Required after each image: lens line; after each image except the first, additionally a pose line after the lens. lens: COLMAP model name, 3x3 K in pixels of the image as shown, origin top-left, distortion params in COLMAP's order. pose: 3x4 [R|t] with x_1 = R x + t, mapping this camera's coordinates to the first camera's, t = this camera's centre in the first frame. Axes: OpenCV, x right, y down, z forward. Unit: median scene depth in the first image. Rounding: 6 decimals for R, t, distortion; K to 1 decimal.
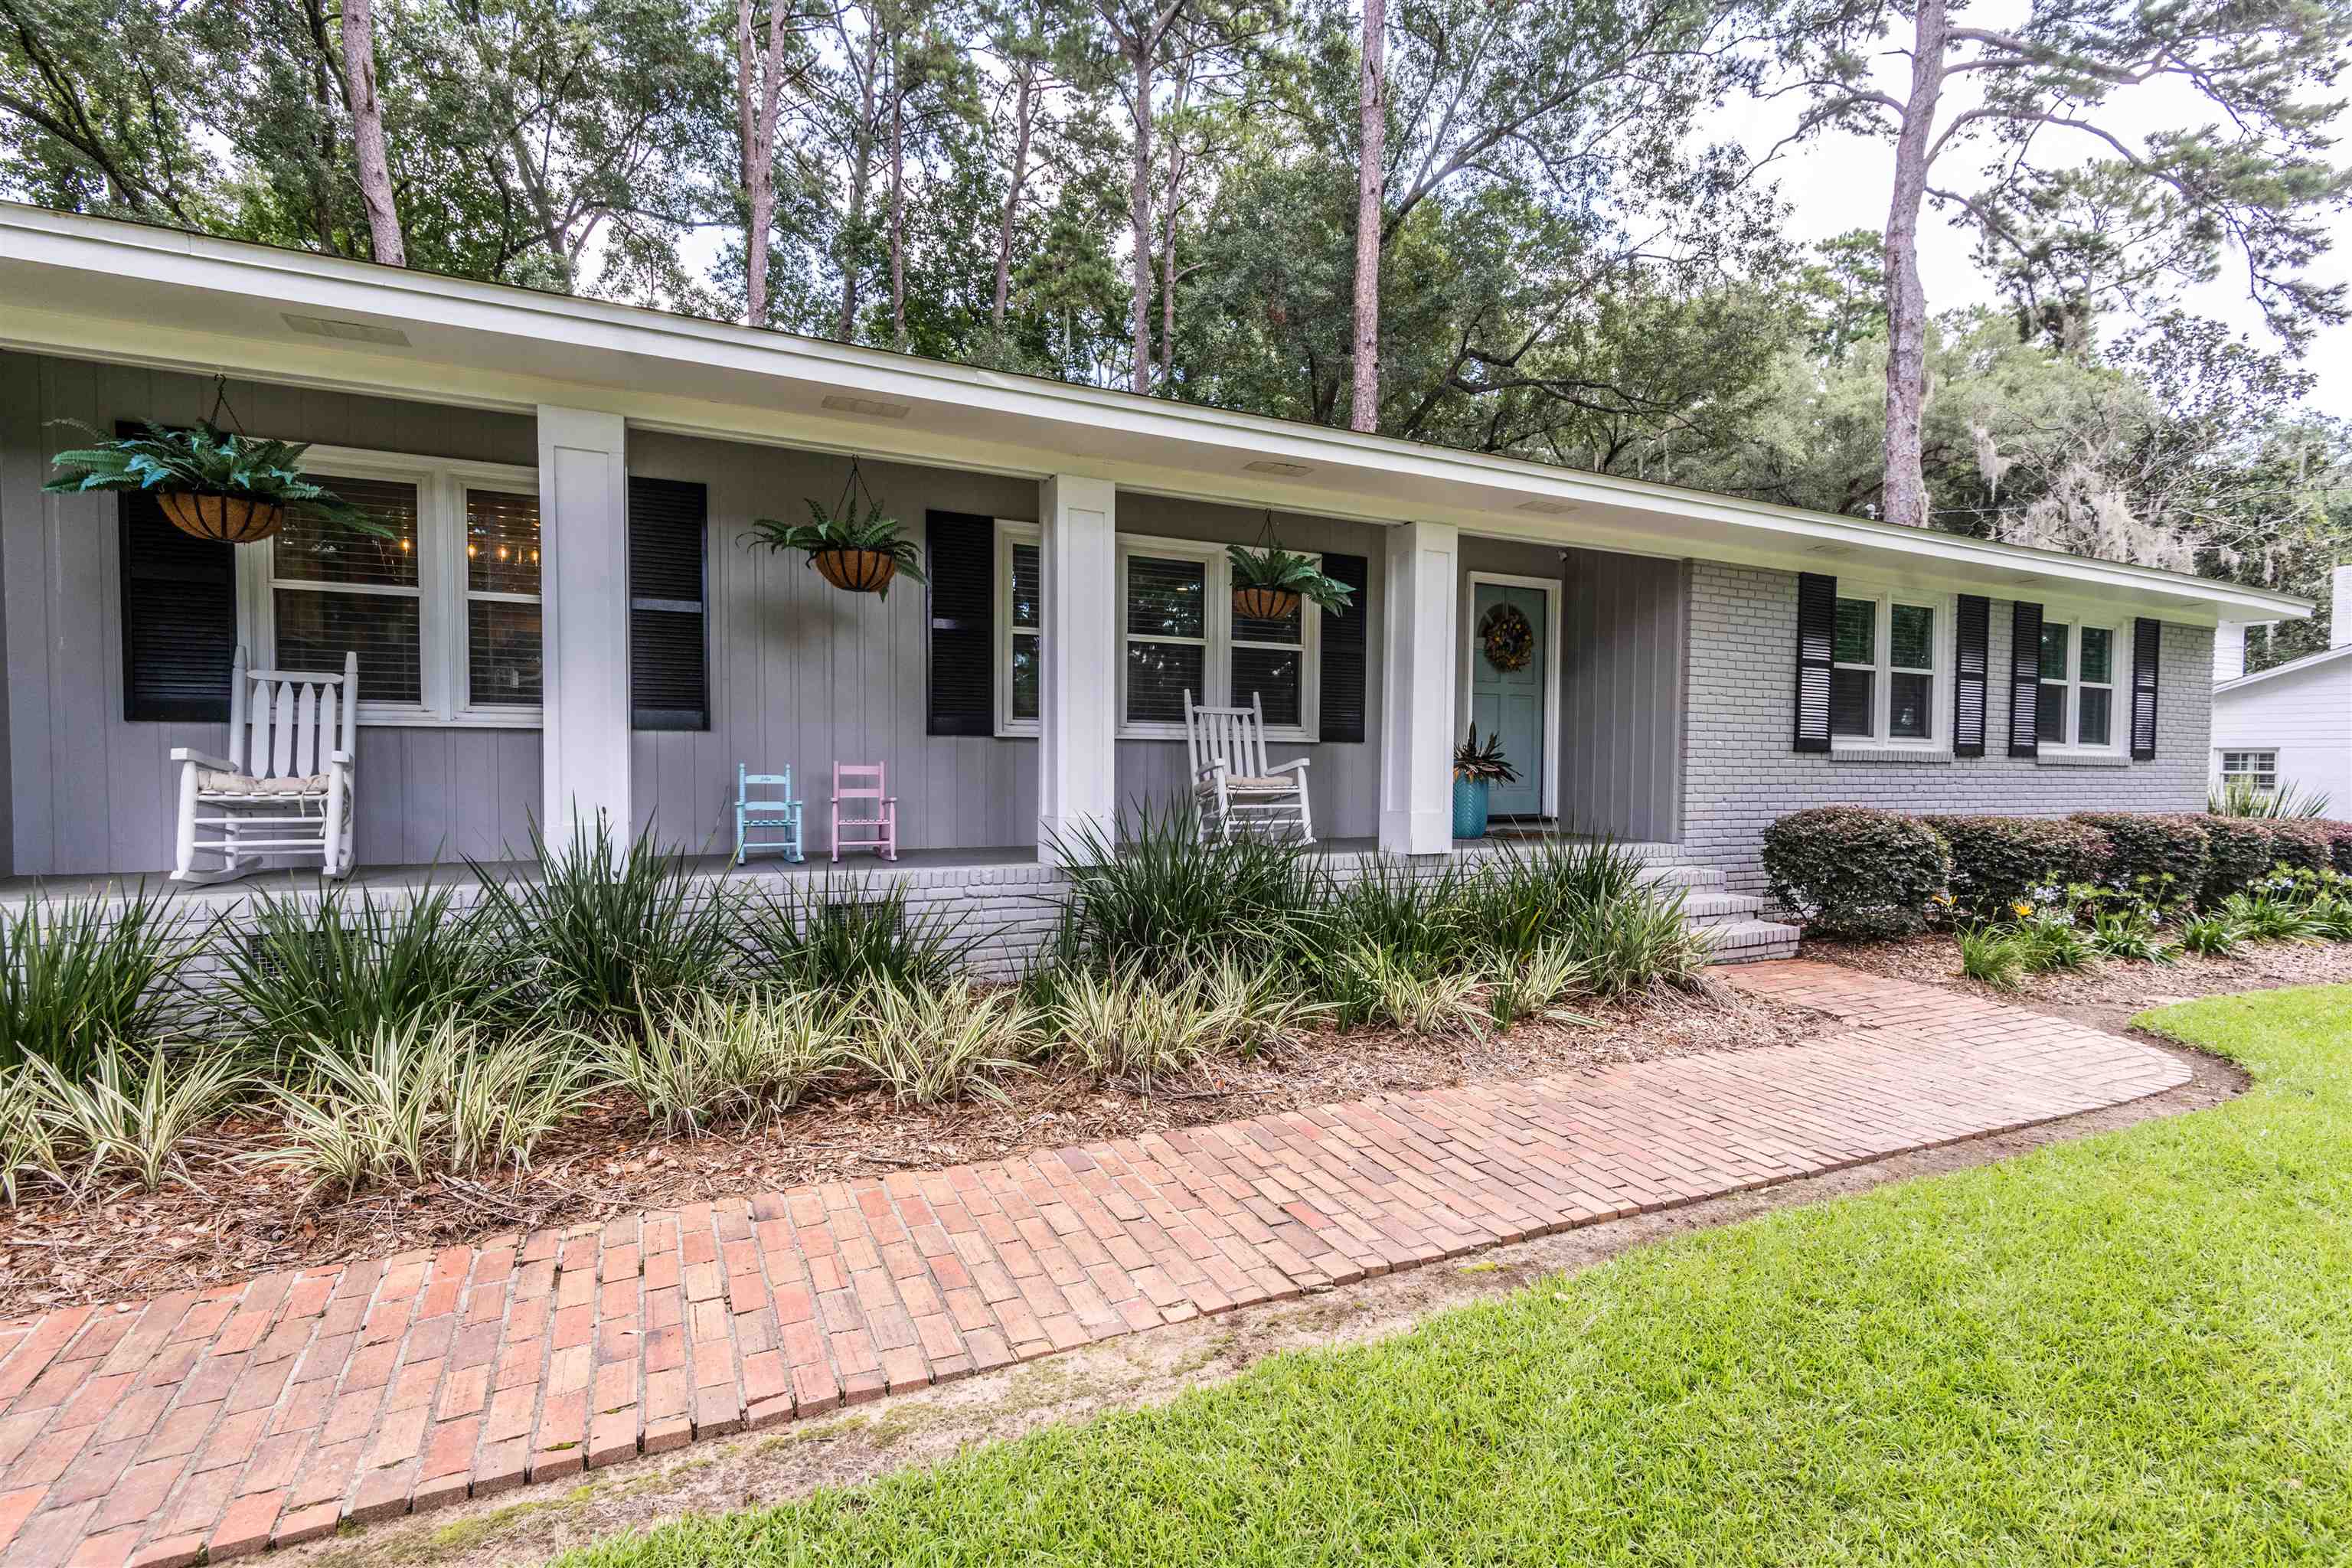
lens RADIAL K [[1116.7, 0, 1200.5], [0, 1116.7, 750.0], [0, 0, 1]] dist [-0.001448, -0.000642]
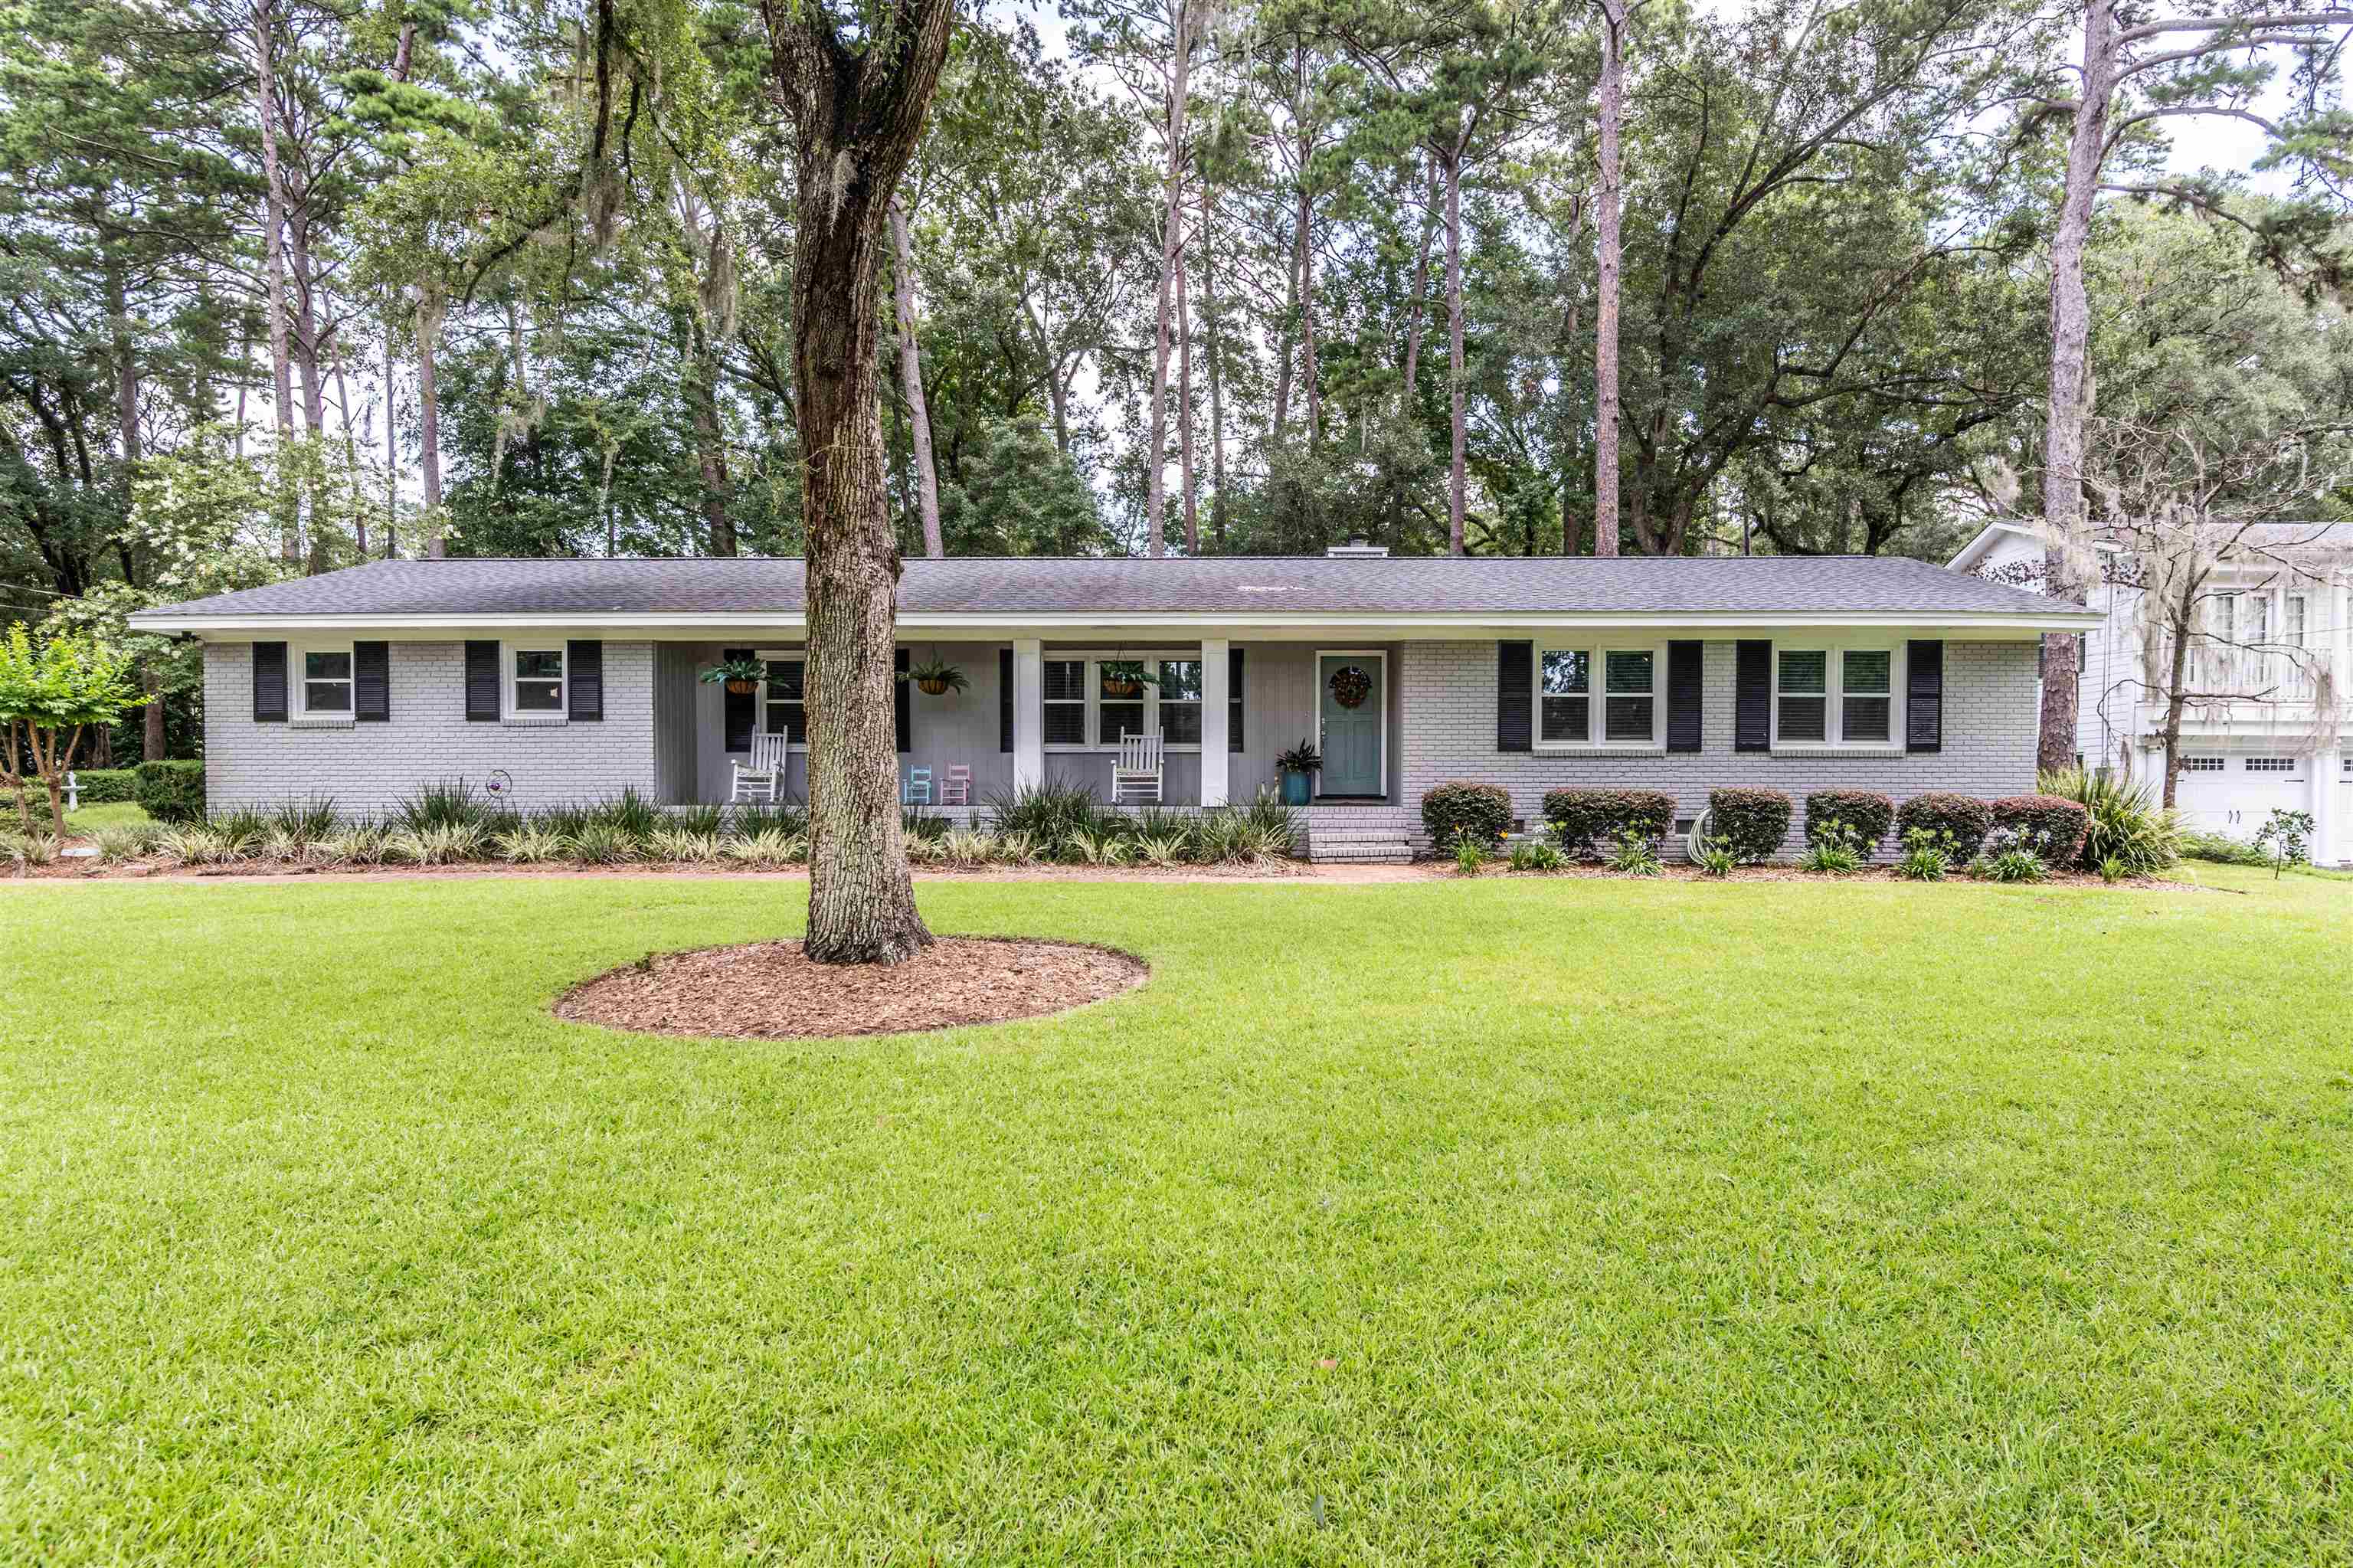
lens RADIAL K [[1161.7, 0, 1236.0], [0, 1161.7, 784.7], [0, 0, 1]] dist [0.000003, 0.000405]
pose [[0.906620, -0.008466, -0.421863, 0.938638], [0.013842, 0.999857, 0.009681, 0.029705], [0.421721, -0.014617, 0.906608, -0.736087]]
